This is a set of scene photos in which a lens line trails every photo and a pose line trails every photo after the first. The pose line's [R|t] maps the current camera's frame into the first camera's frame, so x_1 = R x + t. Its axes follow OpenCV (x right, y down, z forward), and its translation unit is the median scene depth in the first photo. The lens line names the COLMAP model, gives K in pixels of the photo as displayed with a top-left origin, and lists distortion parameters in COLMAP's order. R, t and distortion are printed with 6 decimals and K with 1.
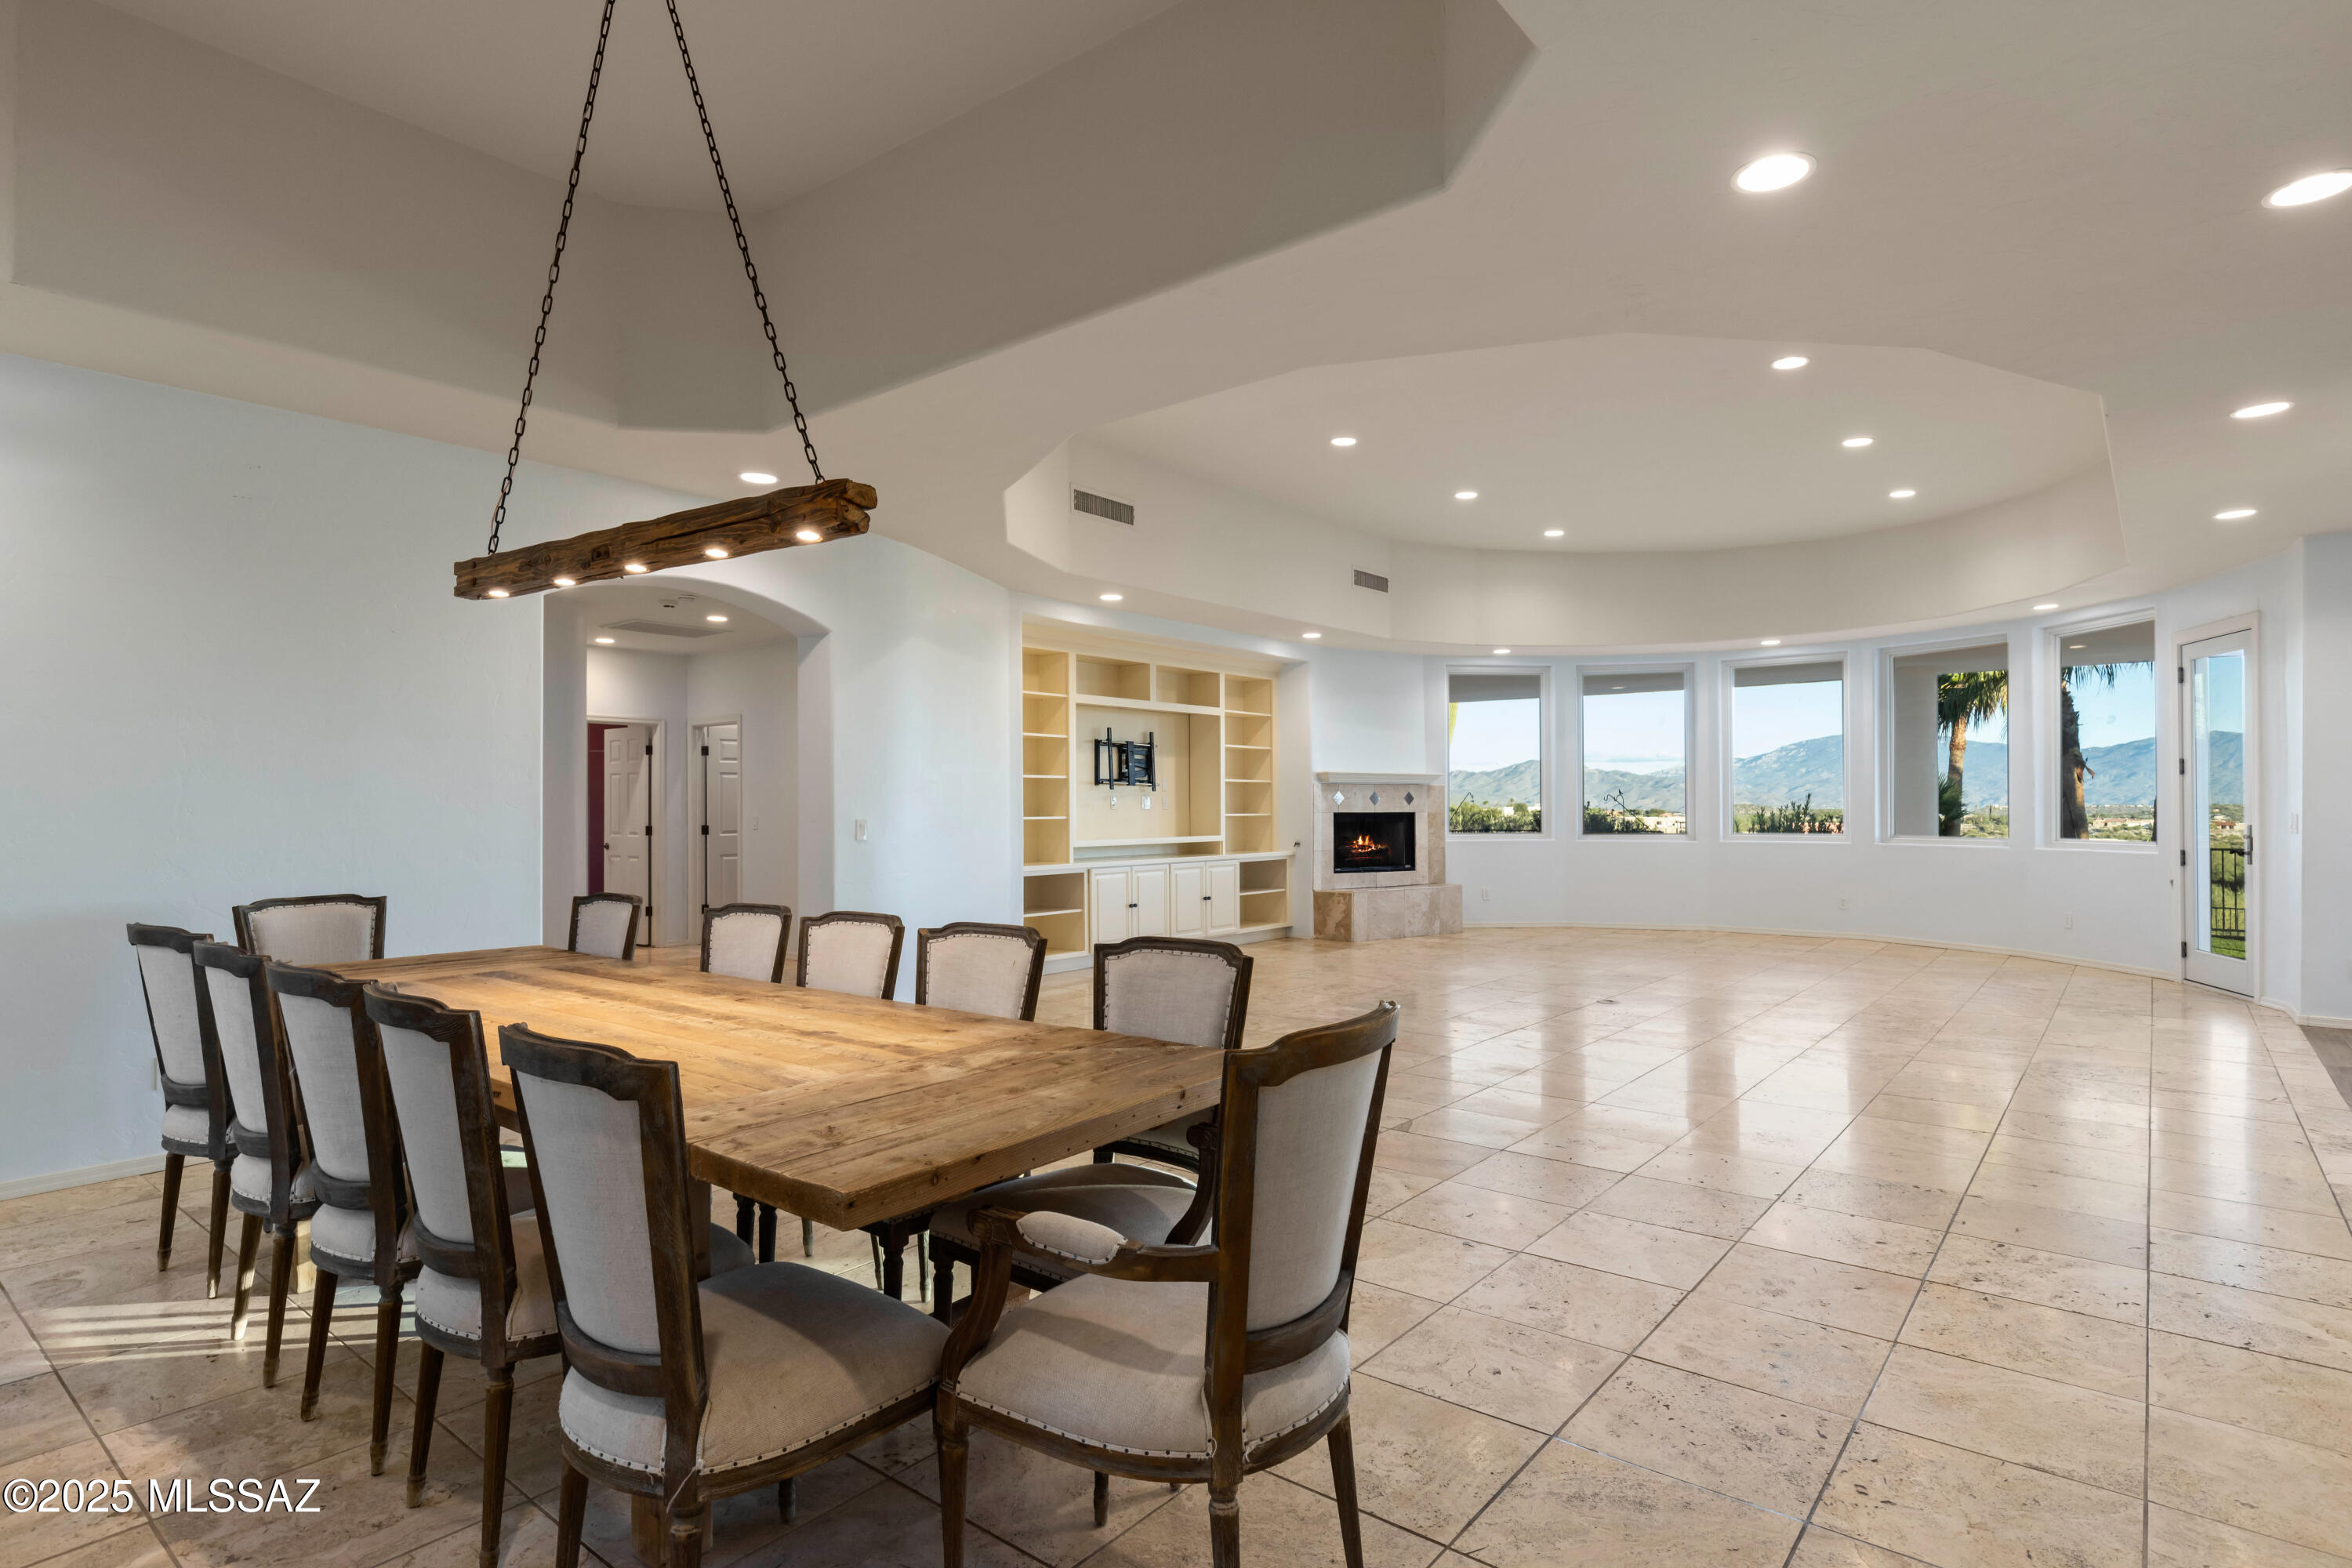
lens RADIAL K [[1223.1, 0, 1171.3], [0, 1223.1, 789.1], [0, 0, 1]] dist [0.001830, 0.000690]
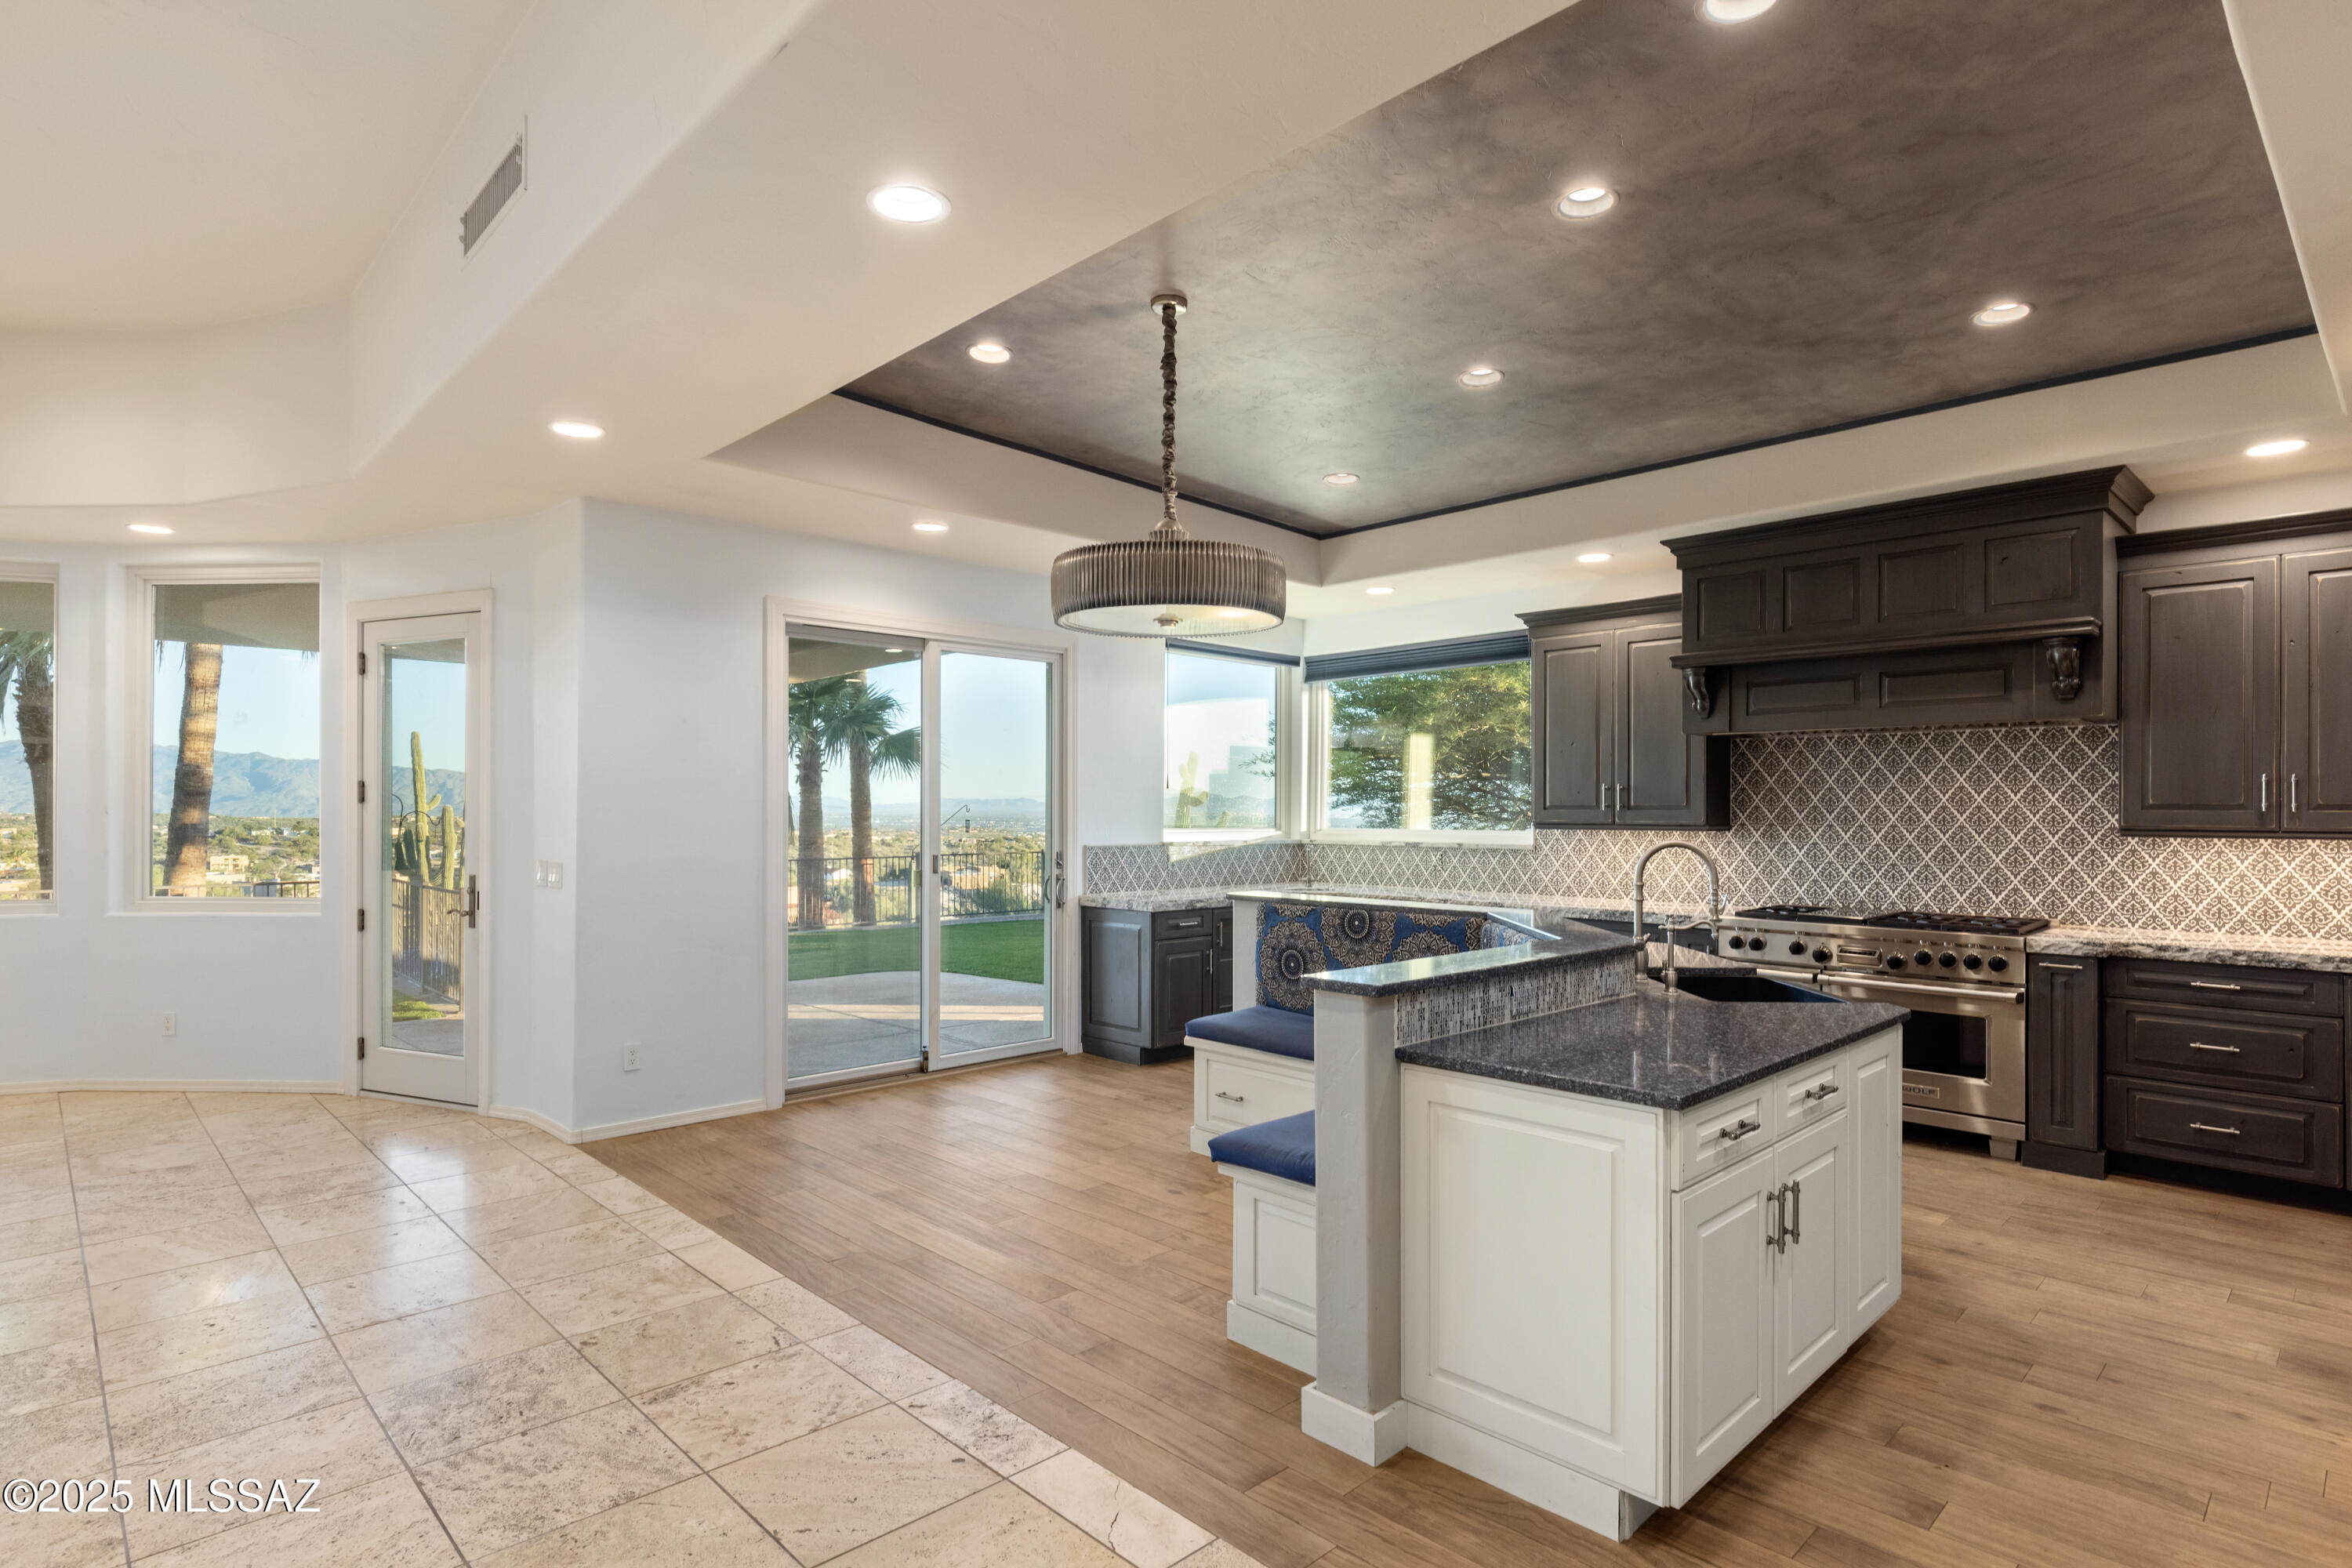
lens RADIAL K [[1223.1, 0, 1167.9], [0, 1223.1, 800.0], [0, 0, 1]] dist [0.001830, 0.000690]
pose [[0.129502, 0.008249, 0.991545, 0.143843], [-0.010345, 0.999922, -0.006968, -0.010825], [-0.991525, -0.009355, 0.129577, 0.354012]]
